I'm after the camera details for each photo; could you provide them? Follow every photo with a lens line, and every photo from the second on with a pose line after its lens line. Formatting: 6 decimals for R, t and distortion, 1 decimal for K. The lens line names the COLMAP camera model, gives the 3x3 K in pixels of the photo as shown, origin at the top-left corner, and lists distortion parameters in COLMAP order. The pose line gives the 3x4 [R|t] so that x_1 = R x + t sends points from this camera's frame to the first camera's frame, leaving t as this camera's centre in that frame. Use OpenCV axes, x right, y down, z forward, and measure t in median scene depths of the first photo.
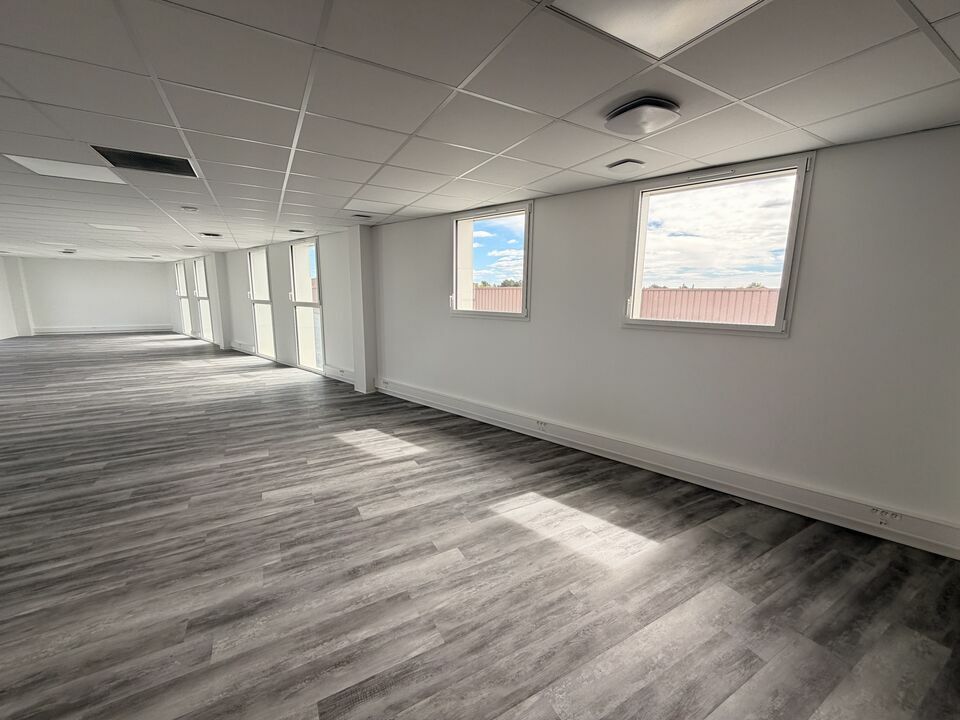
lens RADIAL K [[382.4, 0, 478.5], [0, 382.4, 358.1], [0, 0, 1]] dist [0.000934, -0.000160]
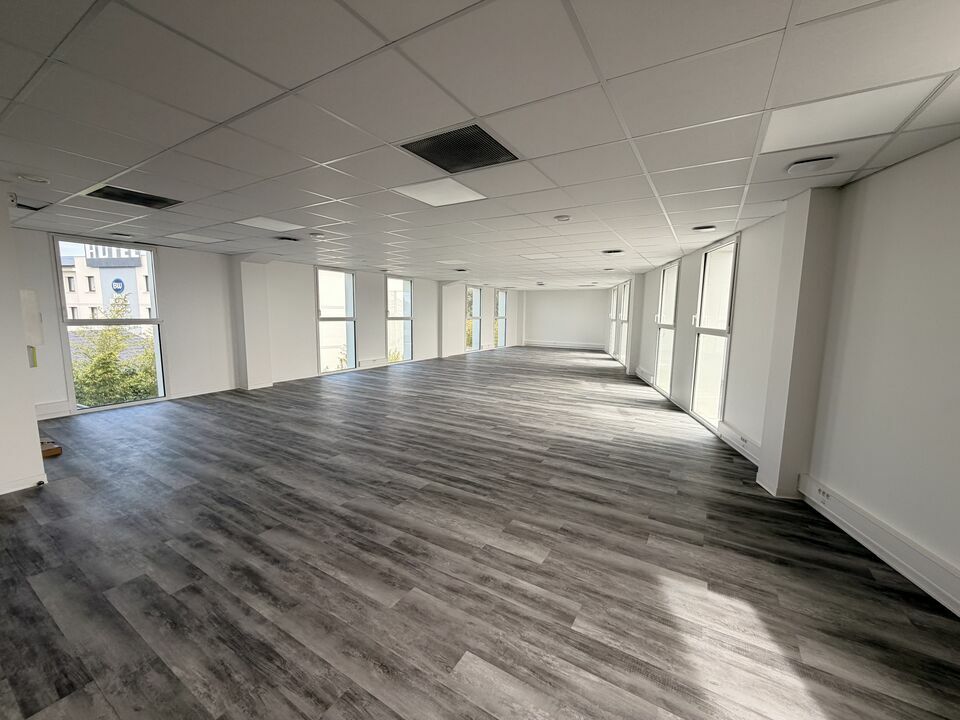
lens RADIAL K [[382.4, 0, 479.9], [0, 382.4, 359.6], [0, 0, 1]] dist [0.000934, -0.000160]
pose [[0.493608, 0.102049, -0.863676, -0.067612], [-0.152913, 0.987804, 0.029322, -0.073342], [0.856136, 0.117594, 0.503193, 0.463187]]
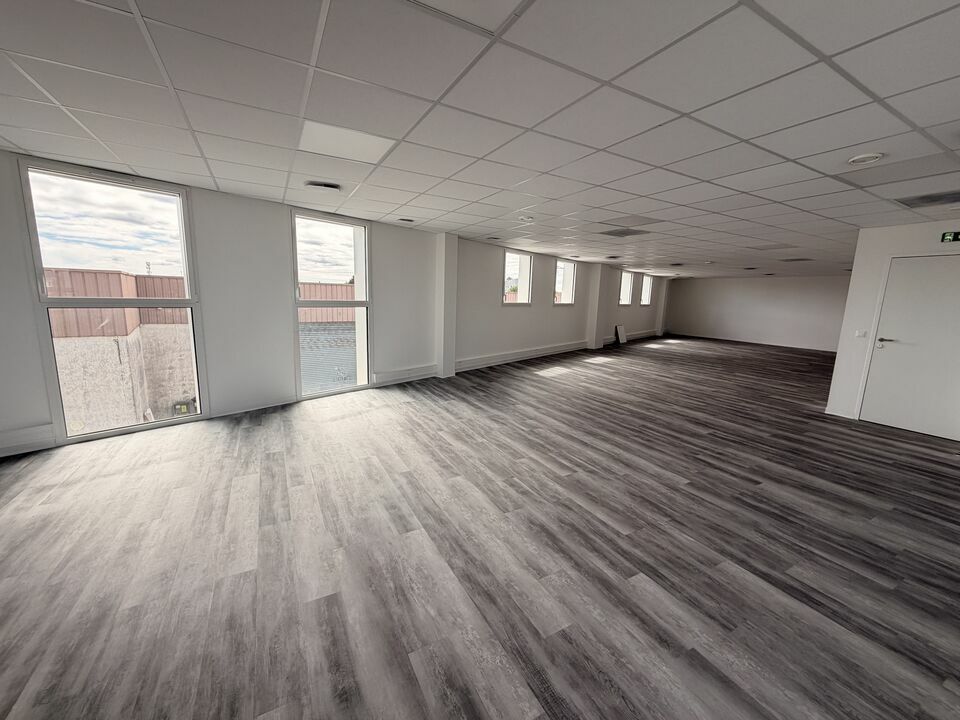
lens RADIAL K [[382.4, 0, 476.8], [0, 382.4, 358.3], [0, 0, 1]] dist [0.000934, -0.000160]
pose [[0.012113, -0.173797, 0.984707, -2.009255], [0.136988, 0.975782, 0.170537, -0.214189], [-0.990499, 0.132827, 0.035627, 1.212715]]
